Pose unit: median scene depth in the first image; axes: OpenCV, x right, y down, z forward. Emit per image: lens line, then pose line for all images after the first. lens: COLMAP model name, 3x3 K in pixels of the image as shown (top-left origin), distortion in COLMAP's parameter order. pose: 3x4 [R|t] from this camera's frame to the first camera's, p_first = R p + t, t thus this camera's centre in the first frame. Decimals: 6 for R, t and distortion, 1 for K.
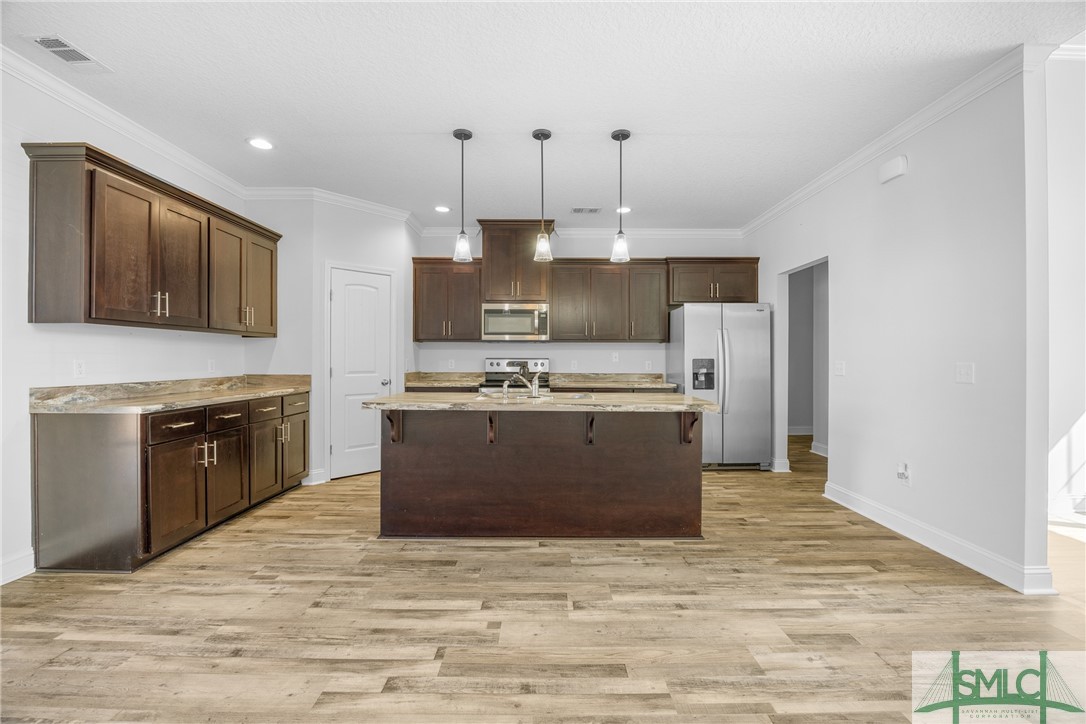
lens RADIAL K [[468.5, 0, 540.3], [0, 468.5, 364.8], [0, 0, 1]] dist [-0.023734, 0.003542]
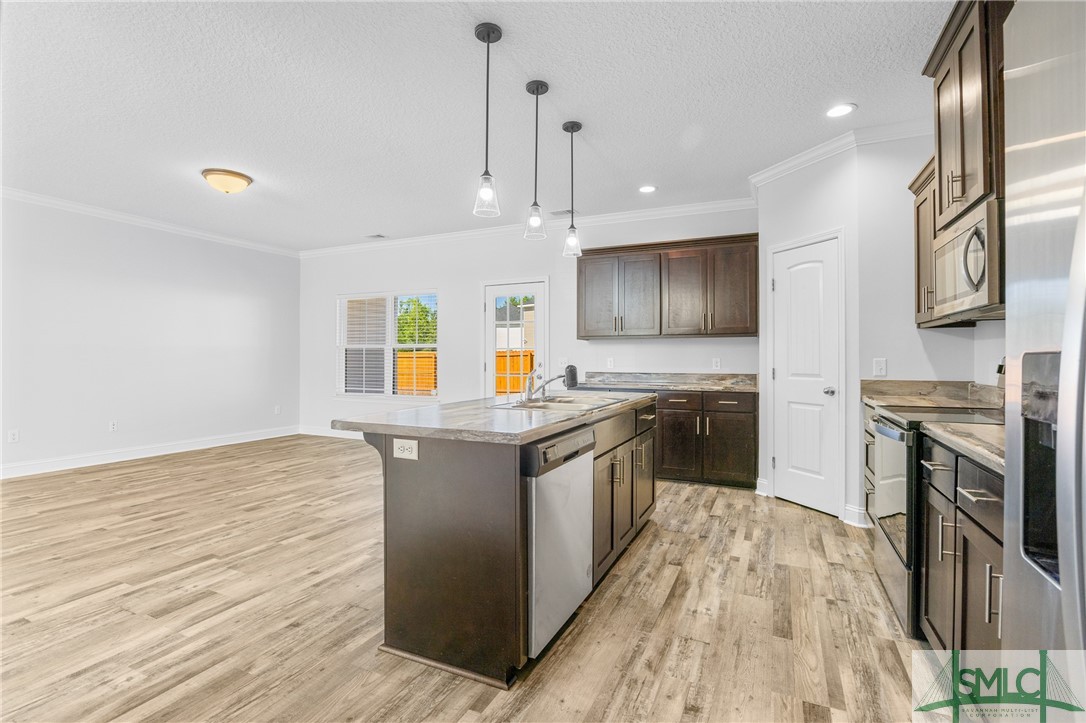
lens RADIAL K [[522.0, 0, 551.1], [0, 522.0, 359.9], [0, 0, 1]] dist [-0.005610, -0.000251]
pose [[-0.426635, 0.002057, -0.904422, 0.929277], [-0.015943, 0.999825, 0.009795, -0.019607], [0.904284, 0.018598, -0.426527, 1.580834]]
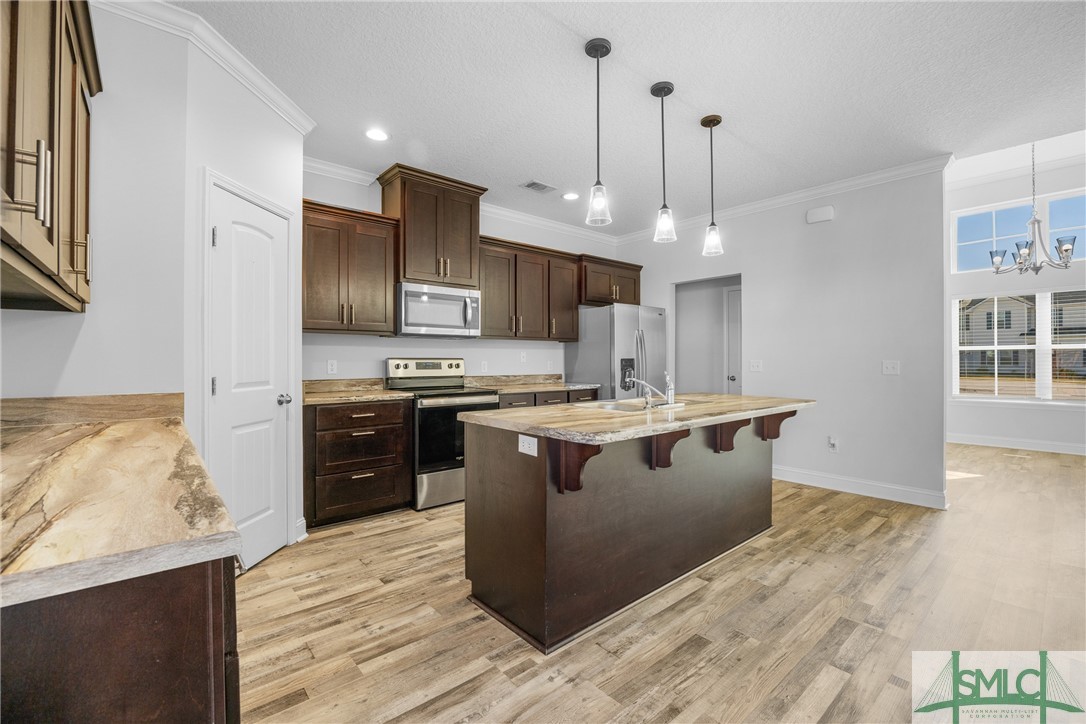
lens RADIAL K [[468.5, 0, 557.4], [0, 468.5, 368.3], [0, 0, 1]] dist [-0.023734, 0.003542]
pose [[0.753287, -0.015276, 0.657514, -0.760885], [0.011005, 0.999883, 0.010622, -0.006833], [-0.657600, -0.000765, 0.753367, 0.556218]]
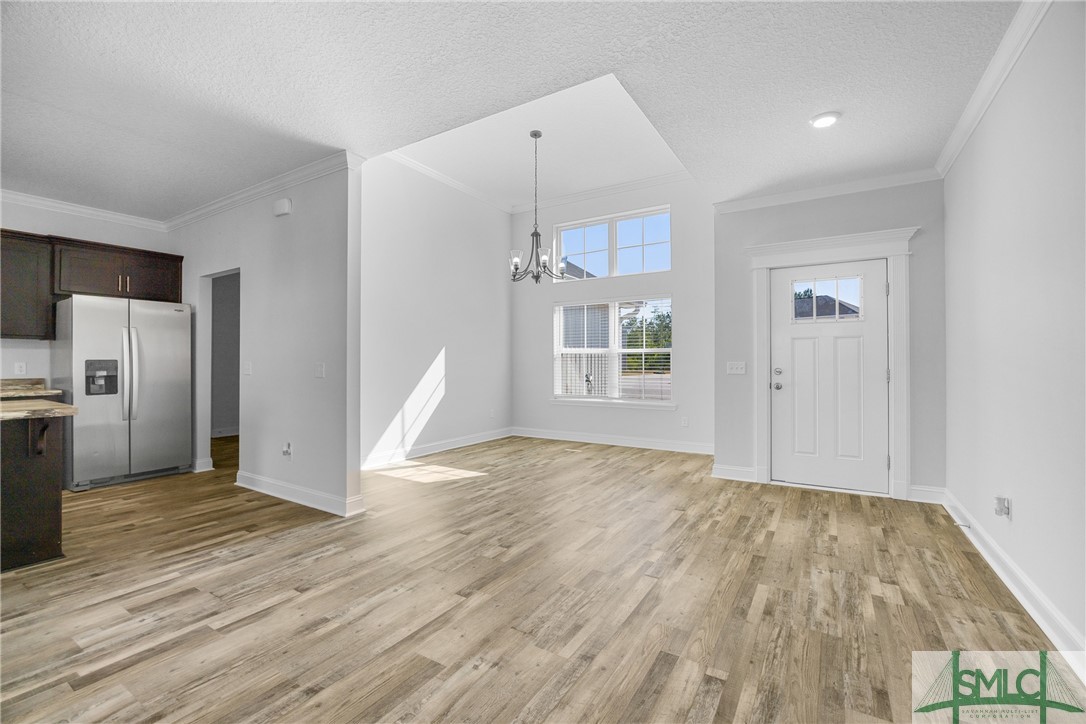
lens RADIAL K [[468.5, 0, 546.3], [0, 468.5, 356.2], [0, 0, 1]] dist [-0.023734, 0.003542]
pose [[0.523555, 0.010154, 0.851932, 0.084777], [0.010726, 0.999771, -0.018508, 0.010200], [-0.851925, 0.018827, 0.523326, -0.287975]]
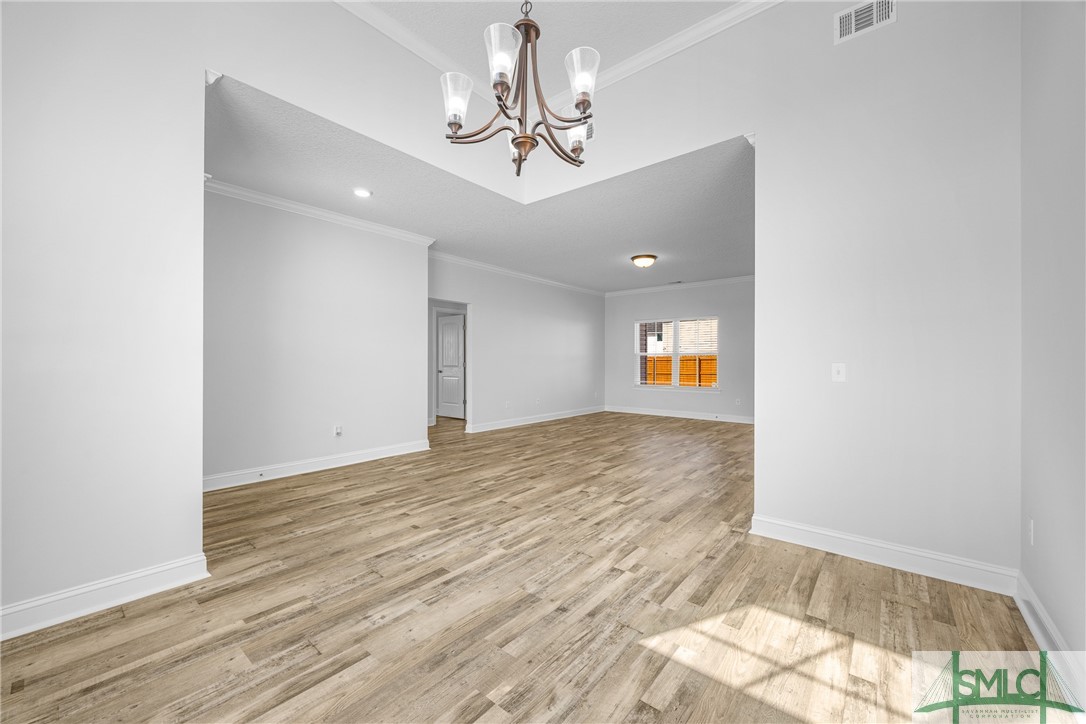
lens RADIAL K [[425.7, 0, 539.3], [0, 425.7, 364.3], [0, 0, 1]] dist [-0.002115, -0.000065]
pose [[-0.645413, 0.003733, -0.763825, 1.995415], [-0.014443, 0.999750, 0.017090, -0.008765], [0.763698, 0.022062, -0.645197, 1.059312]]
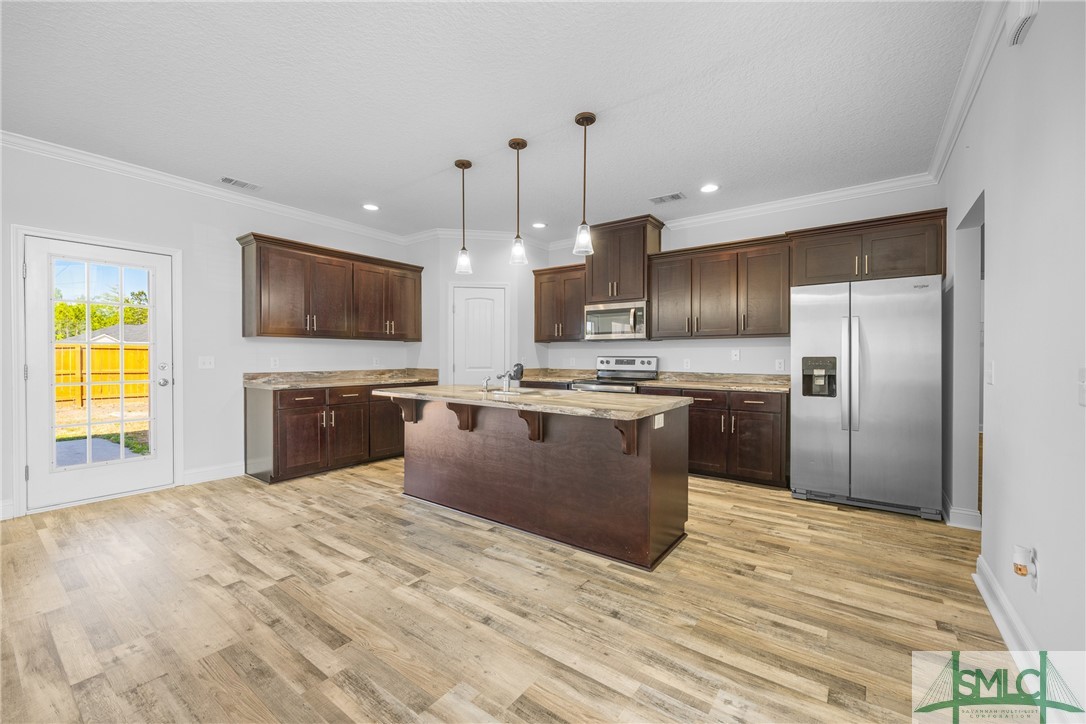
lens RADIAL K [[425.7, 0, 542.5], [0, 425.7, 356.2], [0, 0, 1]] dist [-0.002115, -0.000065]
pose [[0.806366, -0.004150, -0.591403, 0.682664], [-0.009607, 0.999752, -0.020114, 0.010422], [0.591339, 0.021901, 0.806125, 0.287142]]
